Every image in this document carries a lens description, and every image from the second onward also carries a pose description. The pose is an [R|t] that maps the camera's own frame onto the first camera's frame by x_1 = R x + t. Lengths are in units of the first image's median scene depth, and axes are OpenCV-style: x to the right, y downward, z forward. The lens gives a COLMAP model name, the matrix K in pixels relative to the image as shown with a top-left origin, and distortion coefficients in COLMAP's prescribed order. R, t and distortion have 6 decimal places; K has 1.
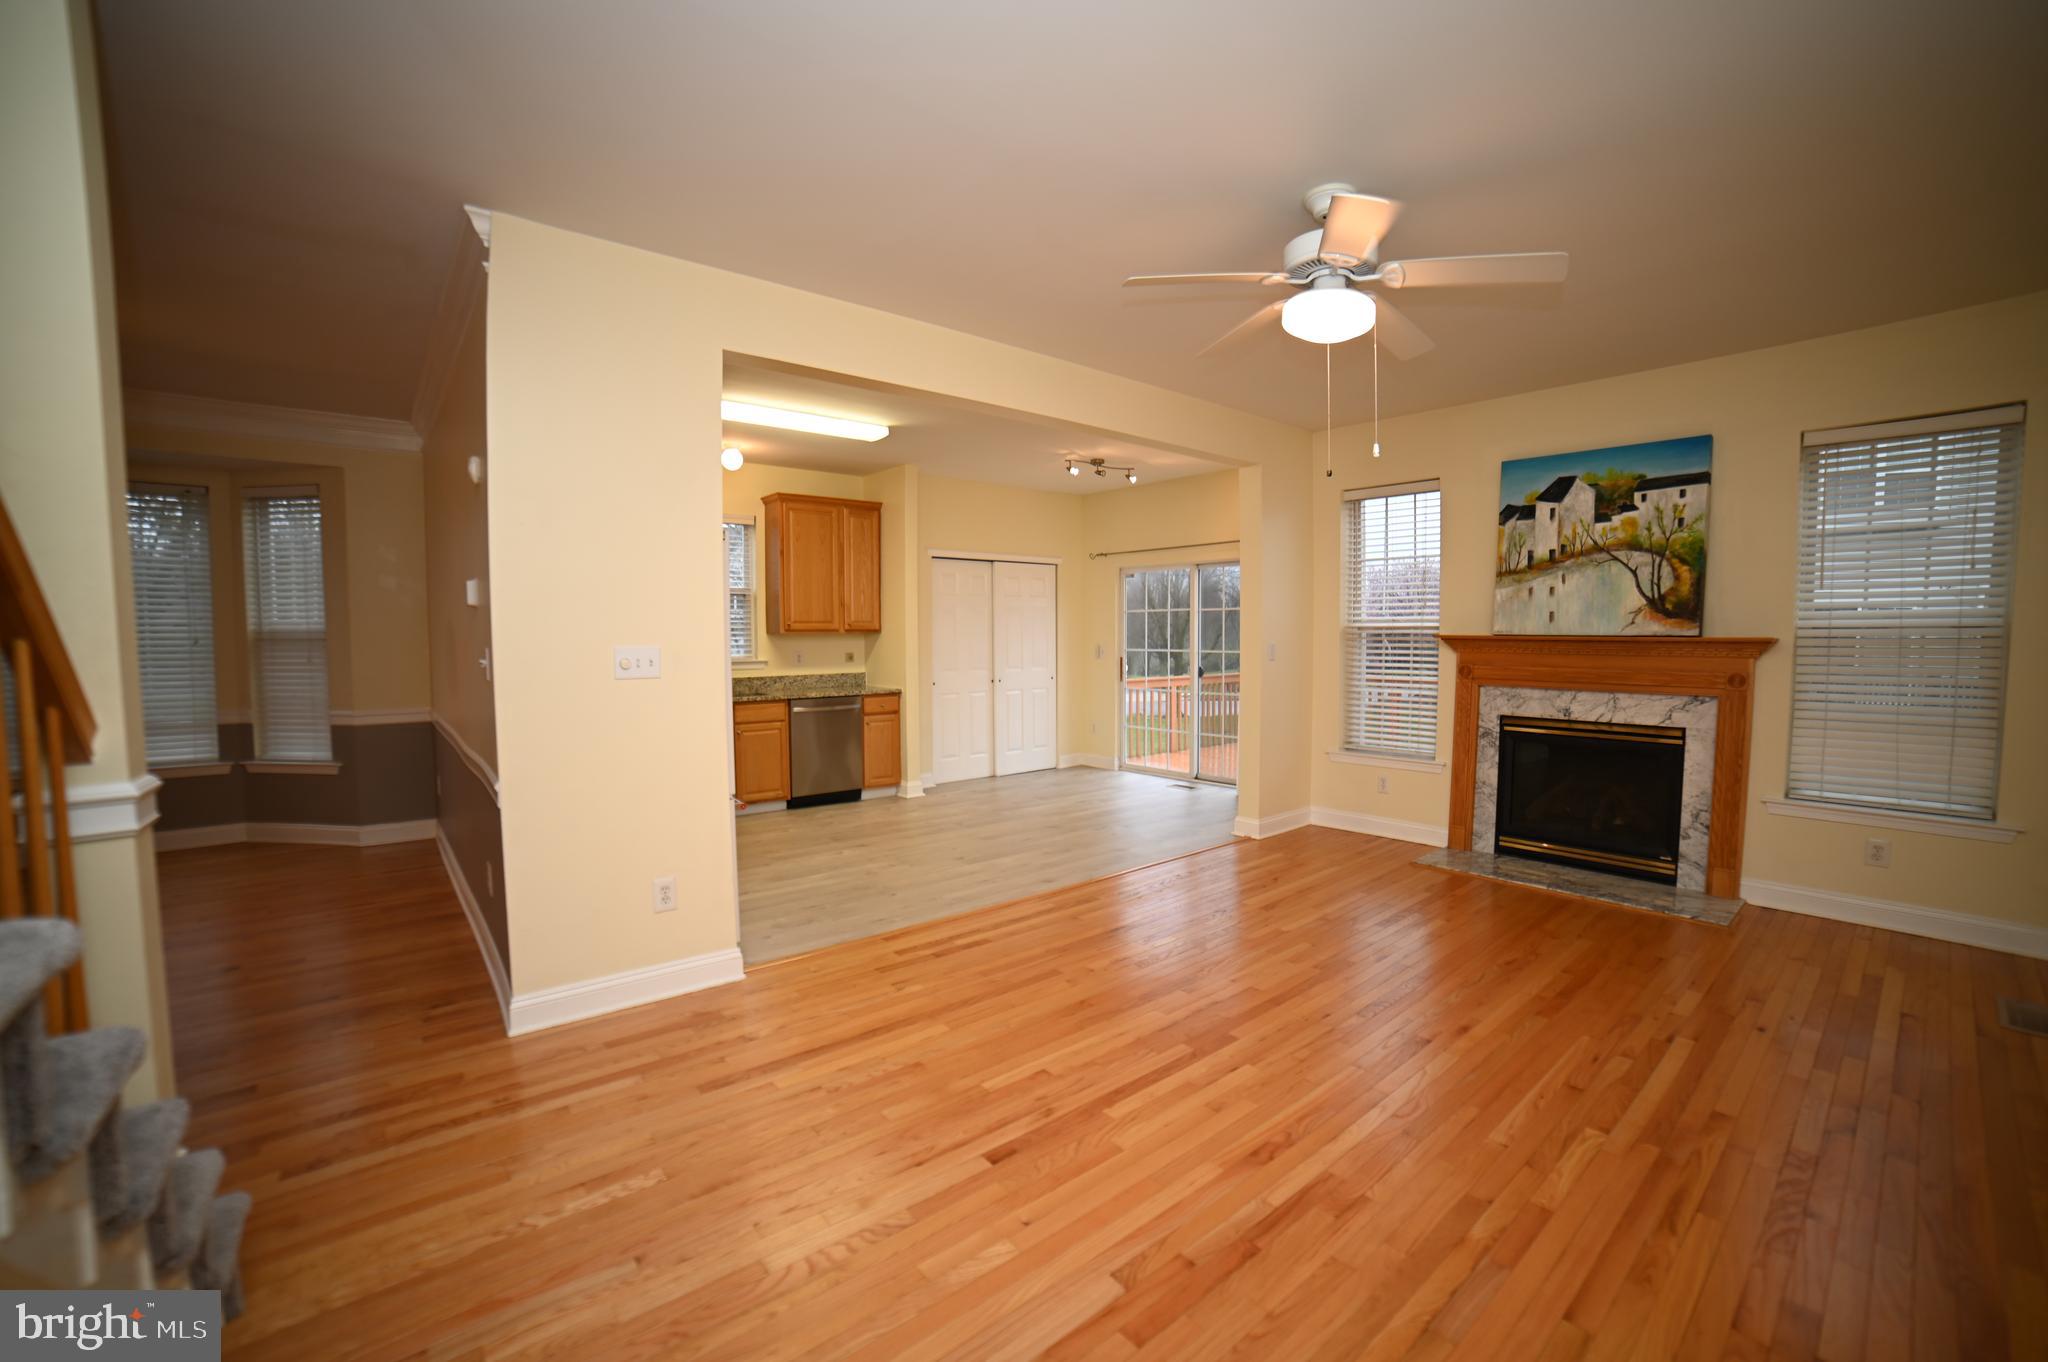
lens RADIAL K [[832.7, 0, 1032.6], [0, 832.7, 683.0], [0, 0, 1]] dist [-0.107315, 0.037659]
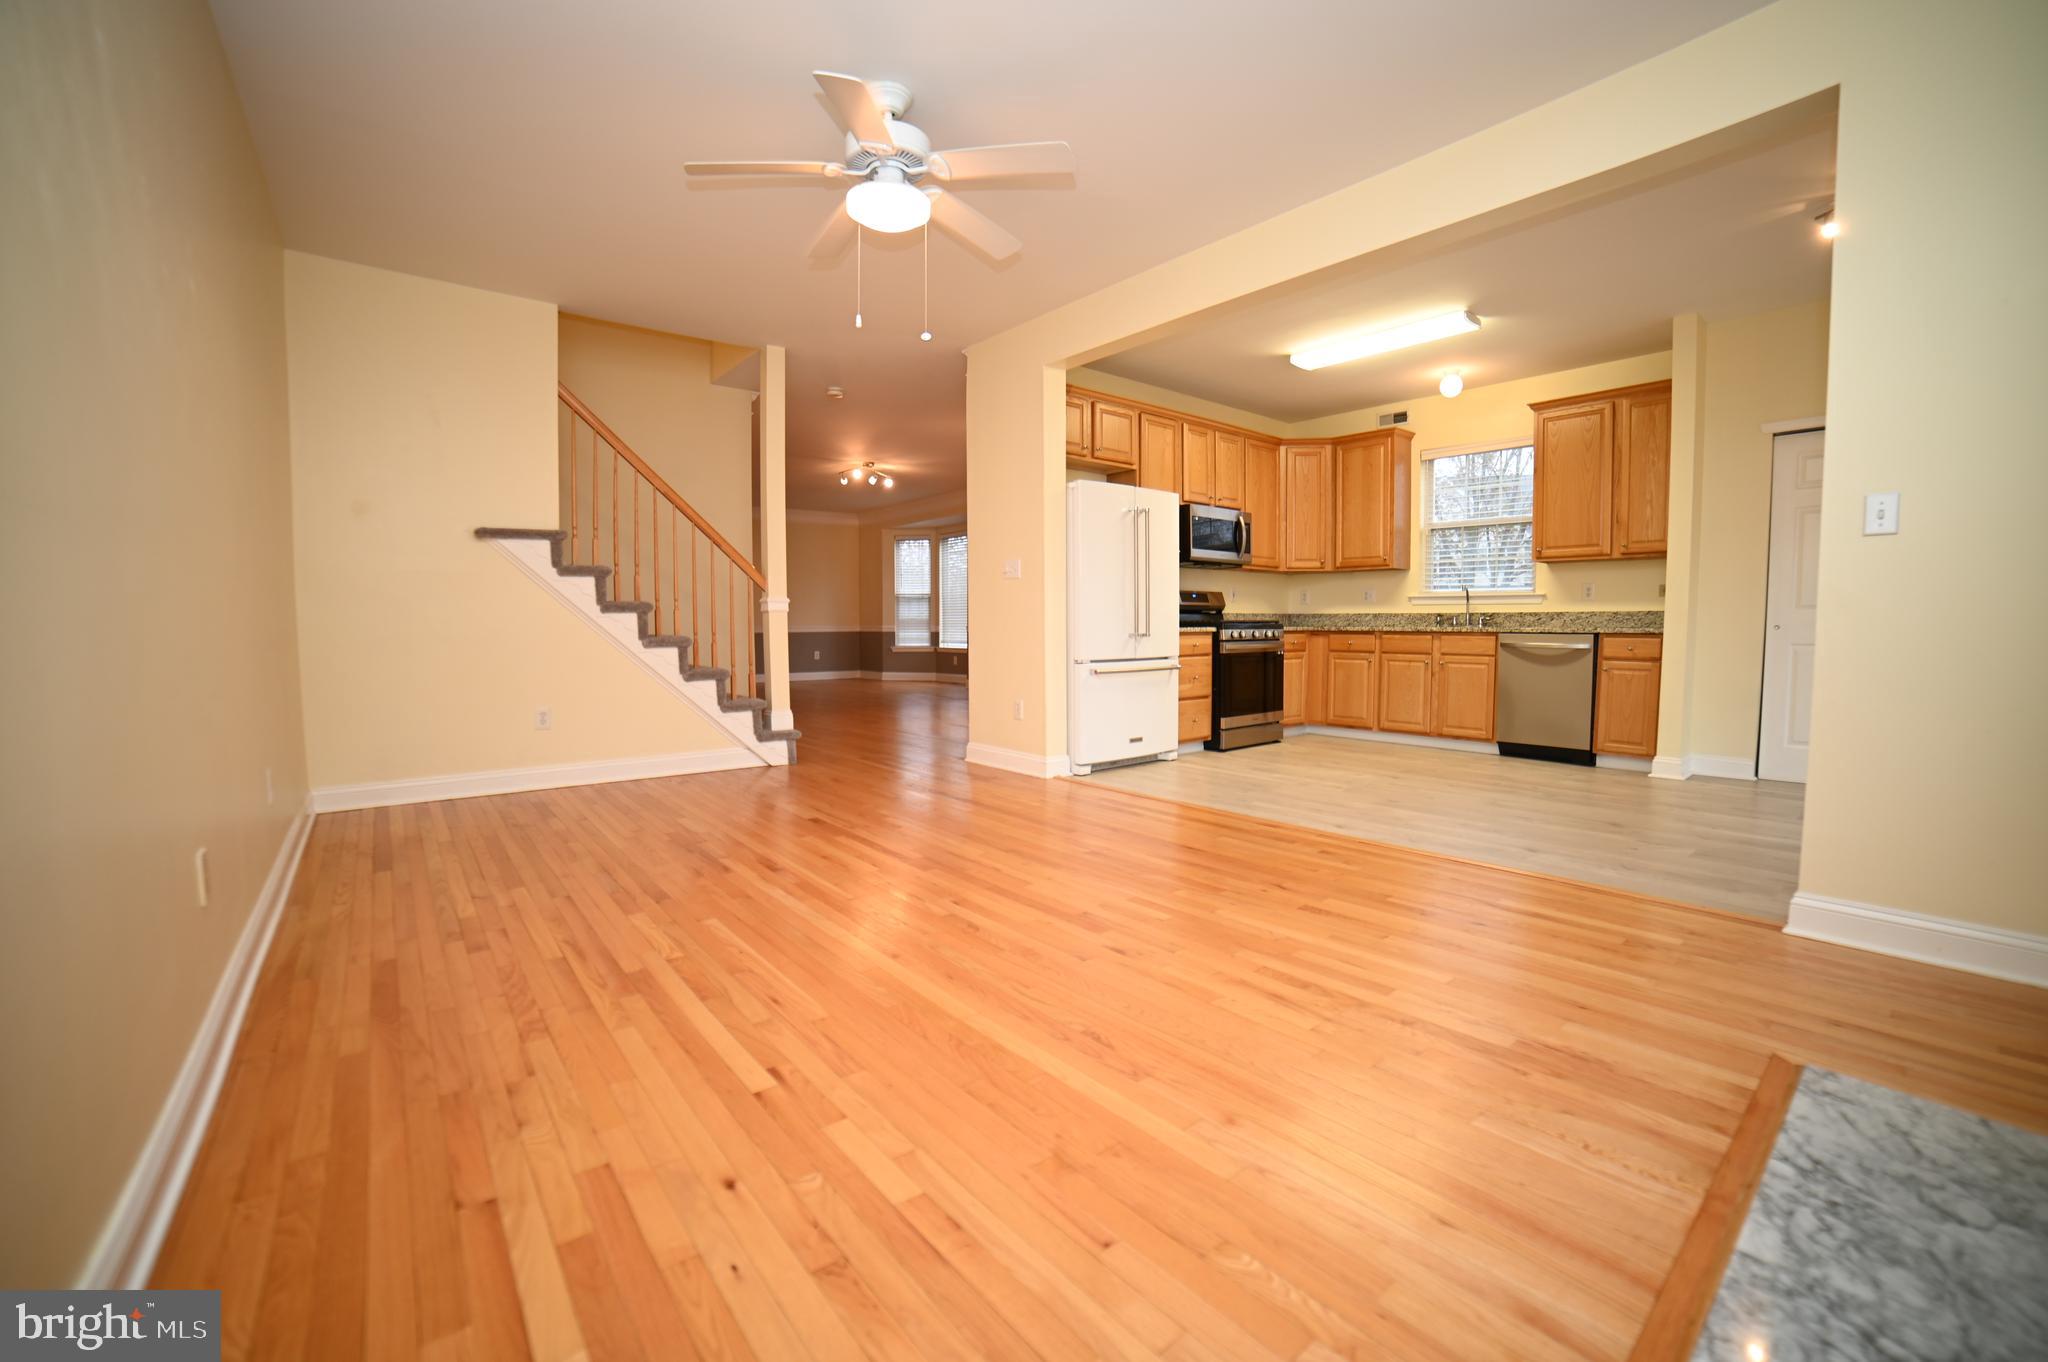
lens RADIAL K [[832.7, 0, 1032.6], [0, 832.7, 683.0], [0, 0, 1]] dist [-0.107315, 0.037659]
pose [[-0.014213, 0.074716, -0.997104, 1.165957], [-0.055330, 0.995618, 0.075393, 0.070811], [0.998367, 0.056242, -0.010017, 0.970744]]
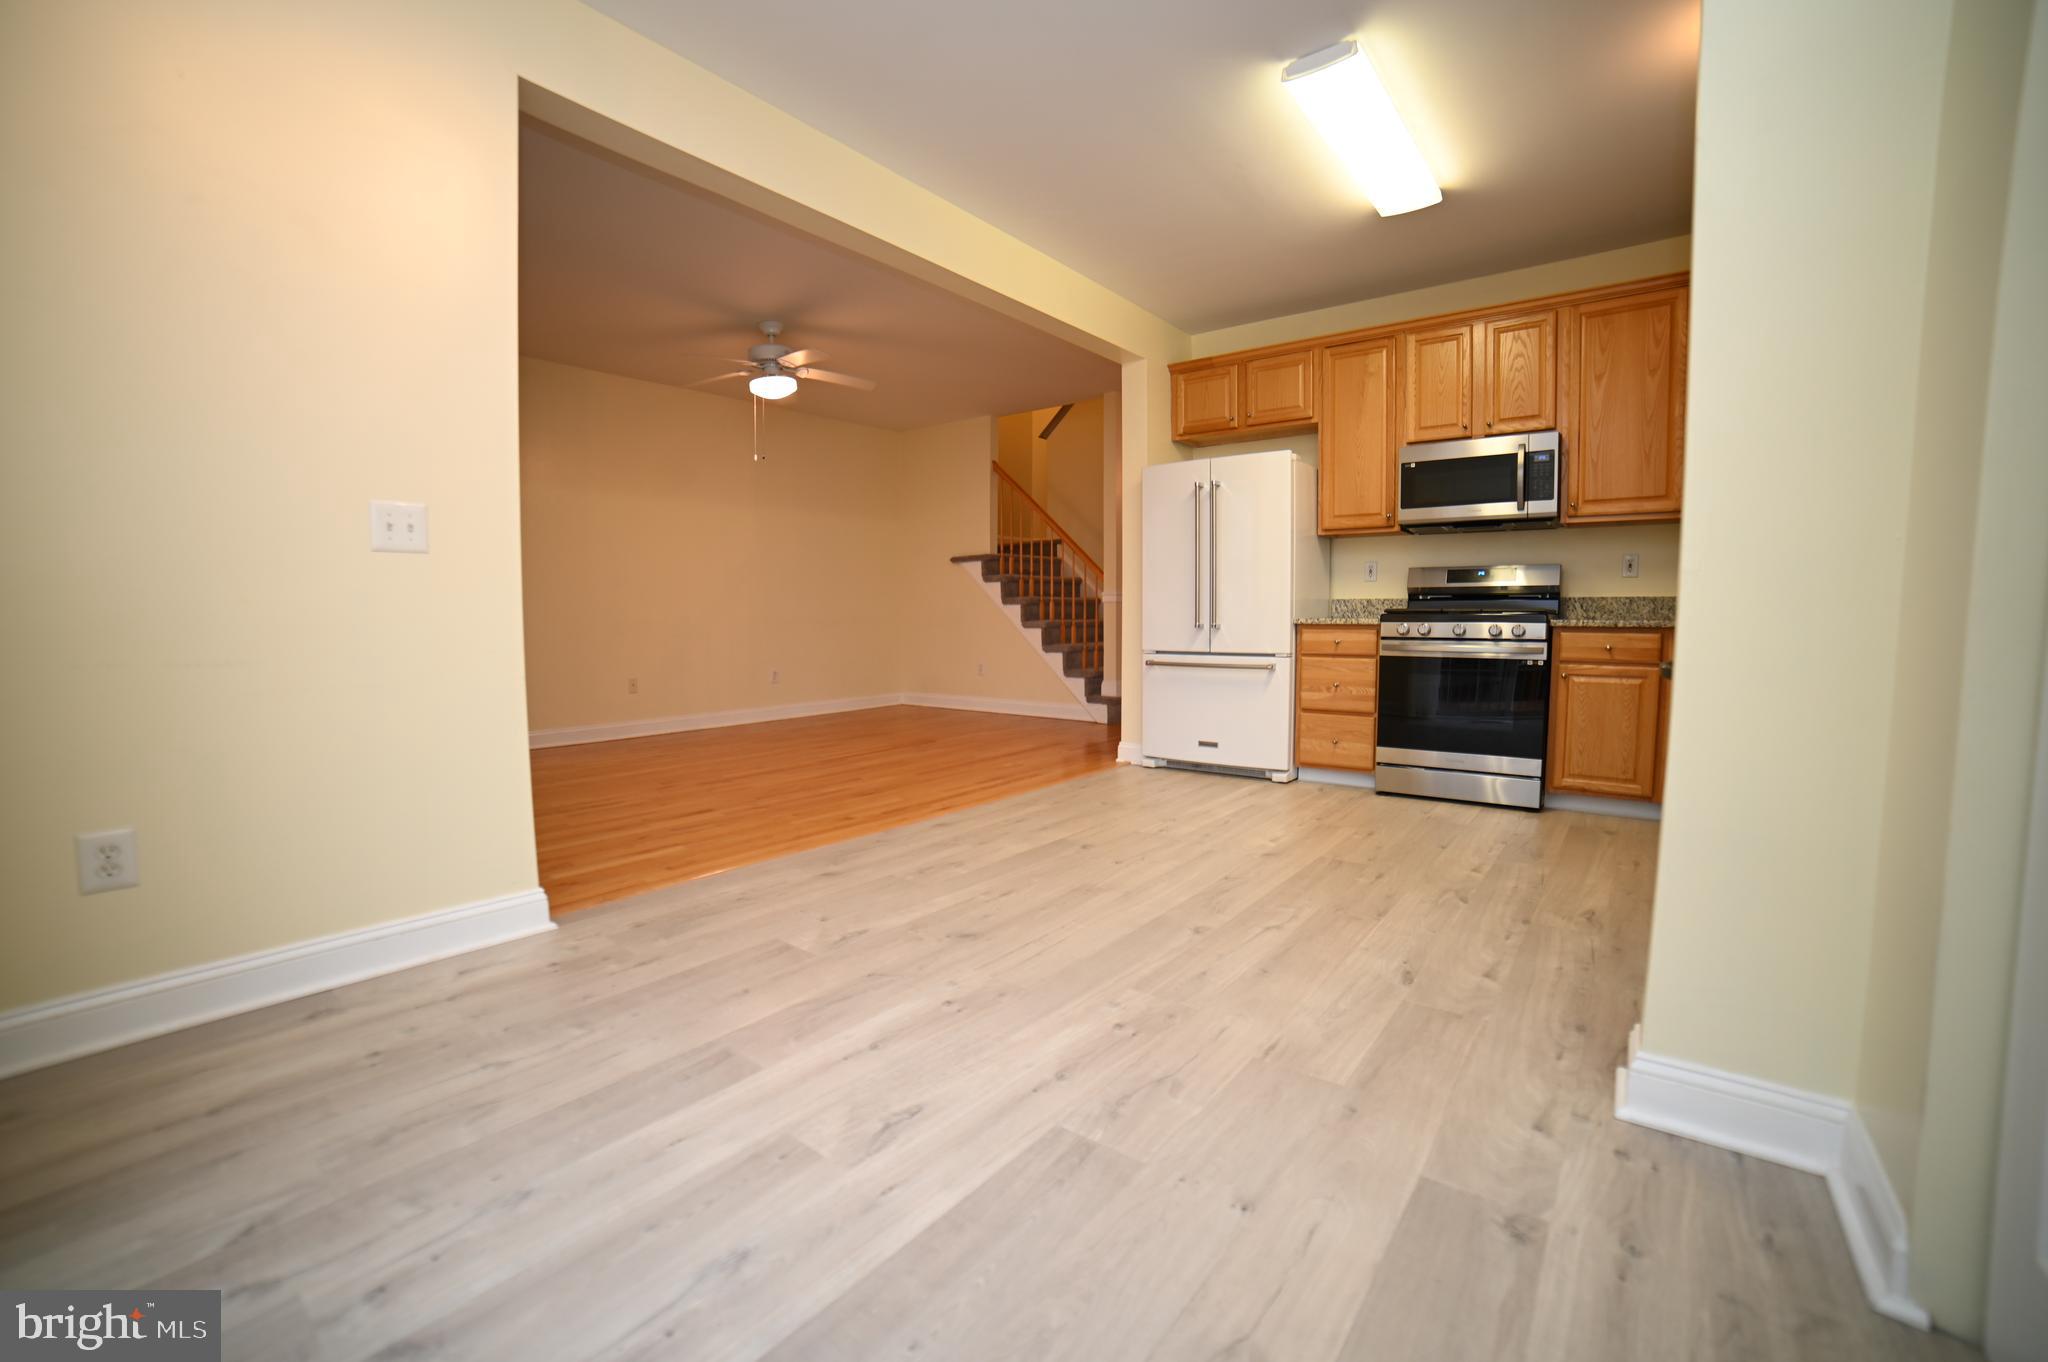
lens RADIAL K [[832.7, 0, 1032.6], [0, 832.7, 683.0], [0, 0, 1]] dist [-0.107315, 0.037659]
pose [[-0.979844, 0.022945, -0.198440, 0.125929], [-0.005229, 0.990096, 0.140296, -0.012967], [0.199694, 0.138506, -0.970020, 2.494917]]
